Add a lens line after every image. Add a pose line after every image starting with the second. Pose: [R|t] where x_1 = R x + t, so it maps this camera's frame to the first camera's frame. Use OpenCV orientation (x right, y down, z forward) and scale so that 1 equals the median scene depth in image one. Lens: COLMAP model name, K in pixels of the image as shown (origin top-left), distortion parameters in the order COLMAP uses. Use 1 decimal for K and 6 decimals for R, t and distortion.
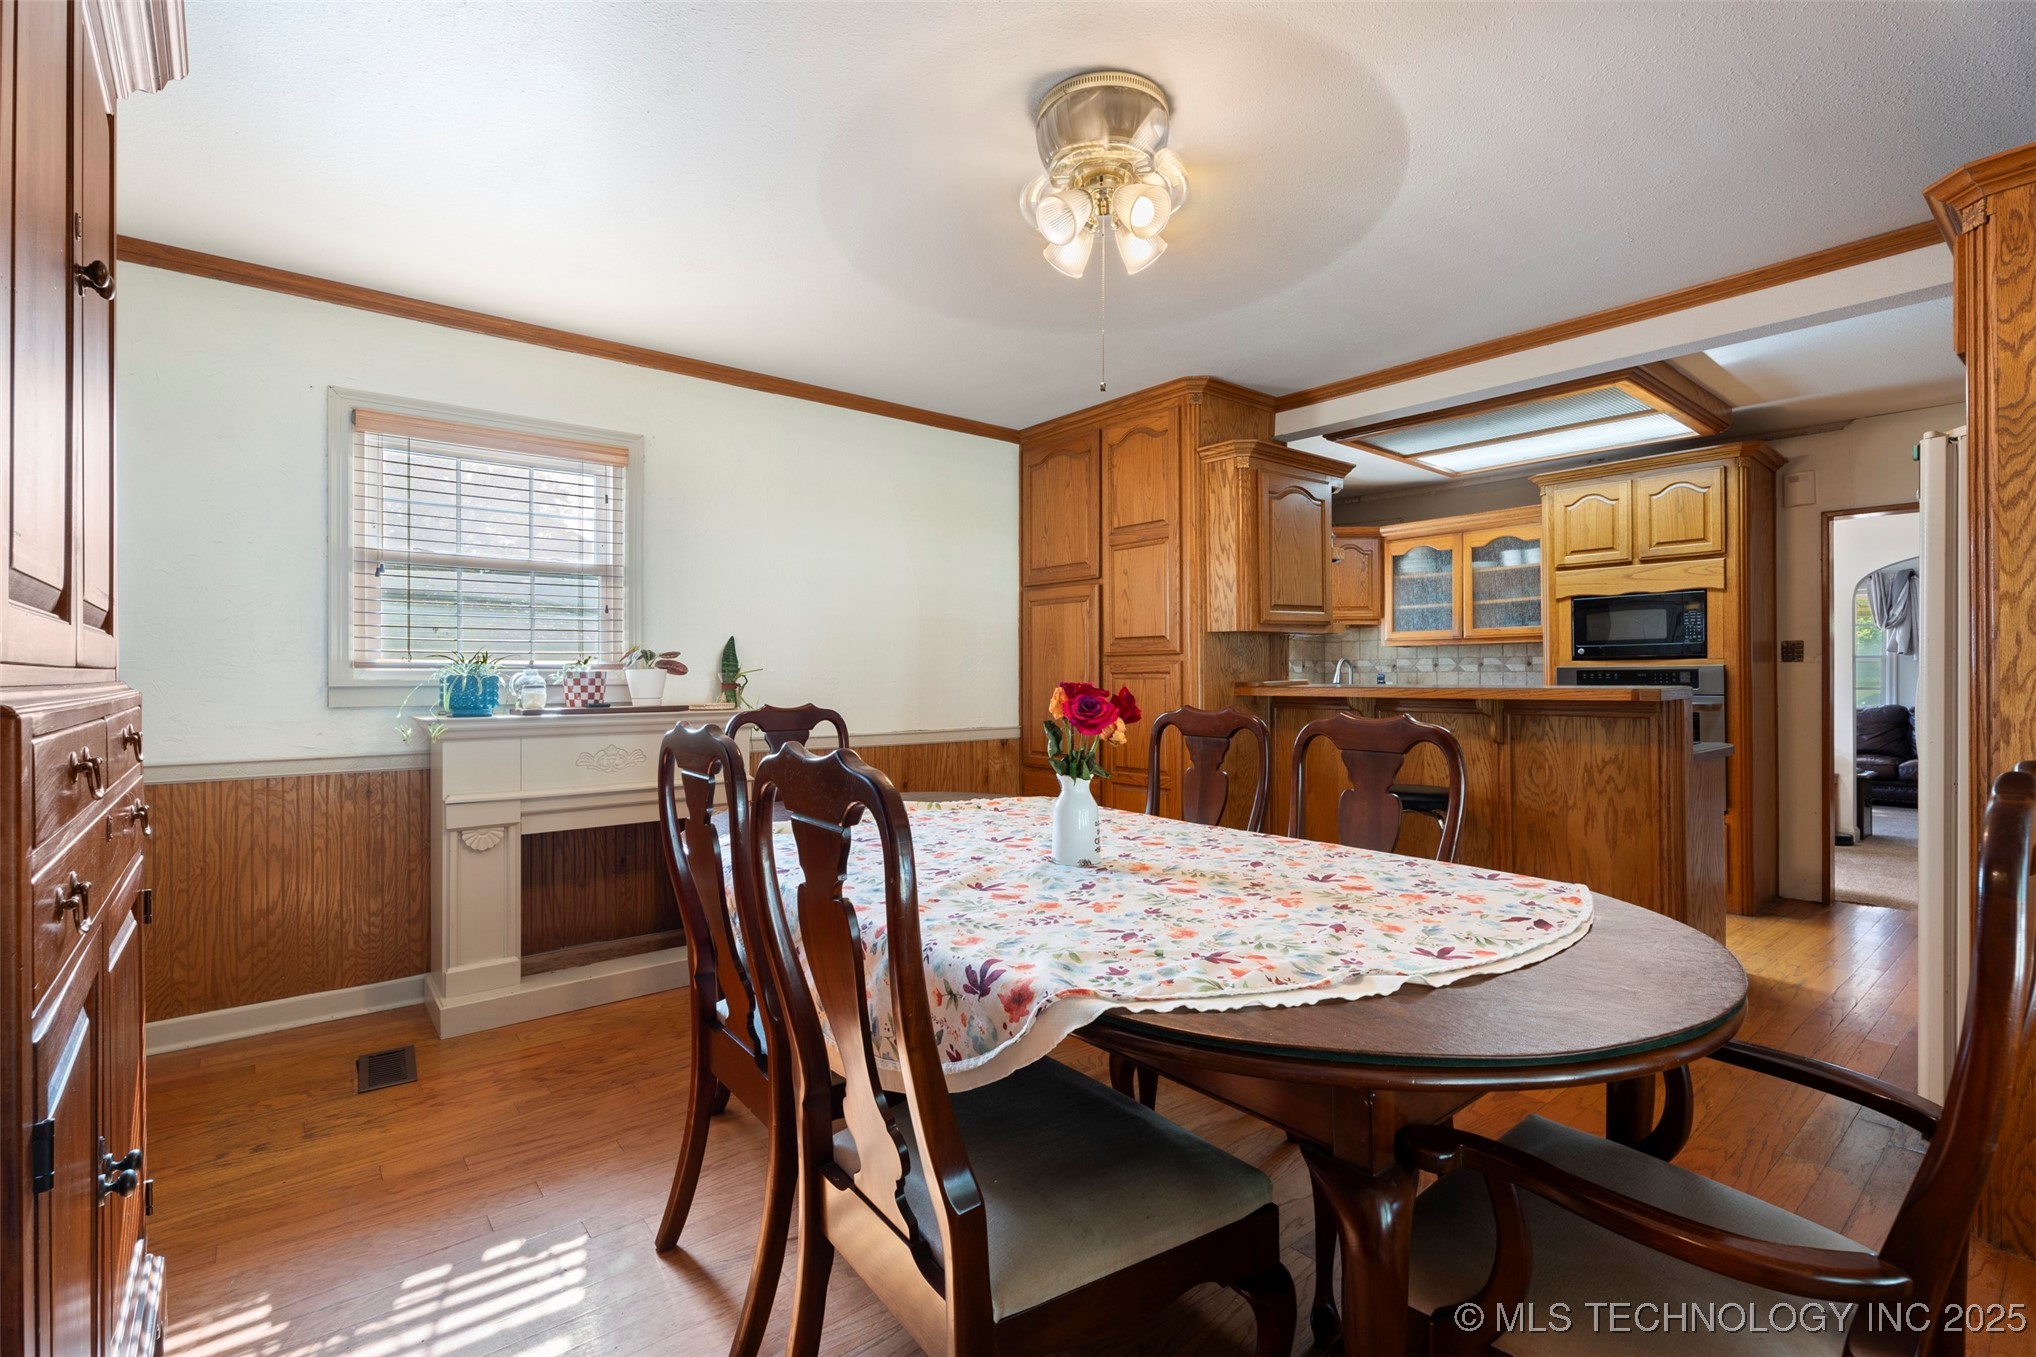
lens RADIAL K [[922.5, 0, 981.2], [0, 922.5, 672.0], [0, 0, 1]] dist [-0.012761, 0.001138]
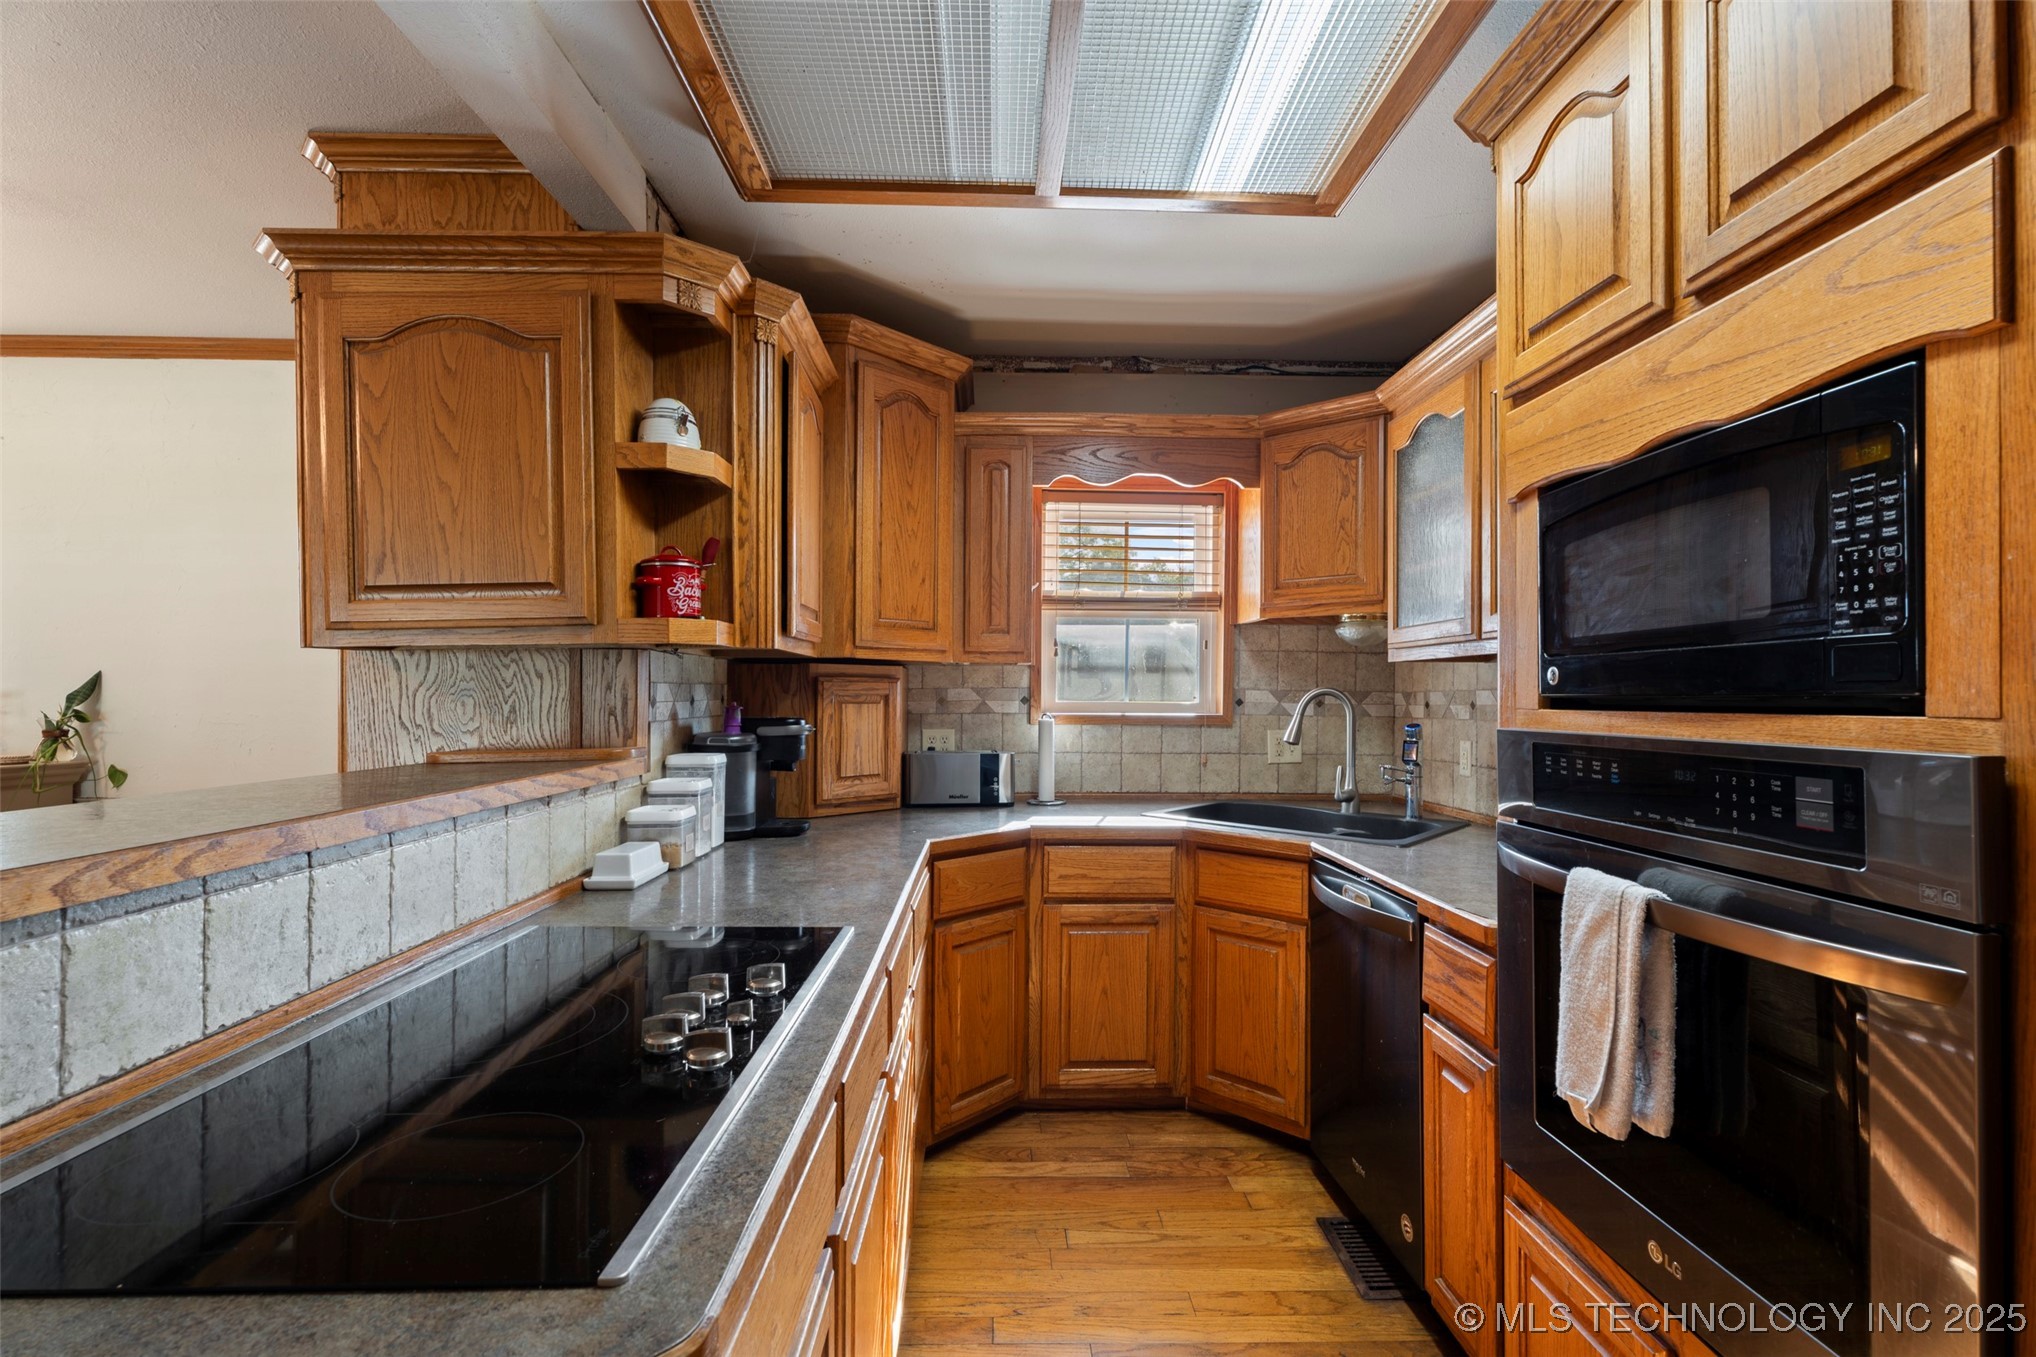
lens RADIAL K [[922.5, 0, 1033.4], [0, 922.5, 692.9], [0, 0, 1]] dist [-0.012761, 0.001138]
pose [[0.807580, 0.002076, -0.589754, 0.731883], [0.000241, 0.999993, 0.003849, -0.019473], [0.589758, -0.003250, 0.807574, 0.715868]]
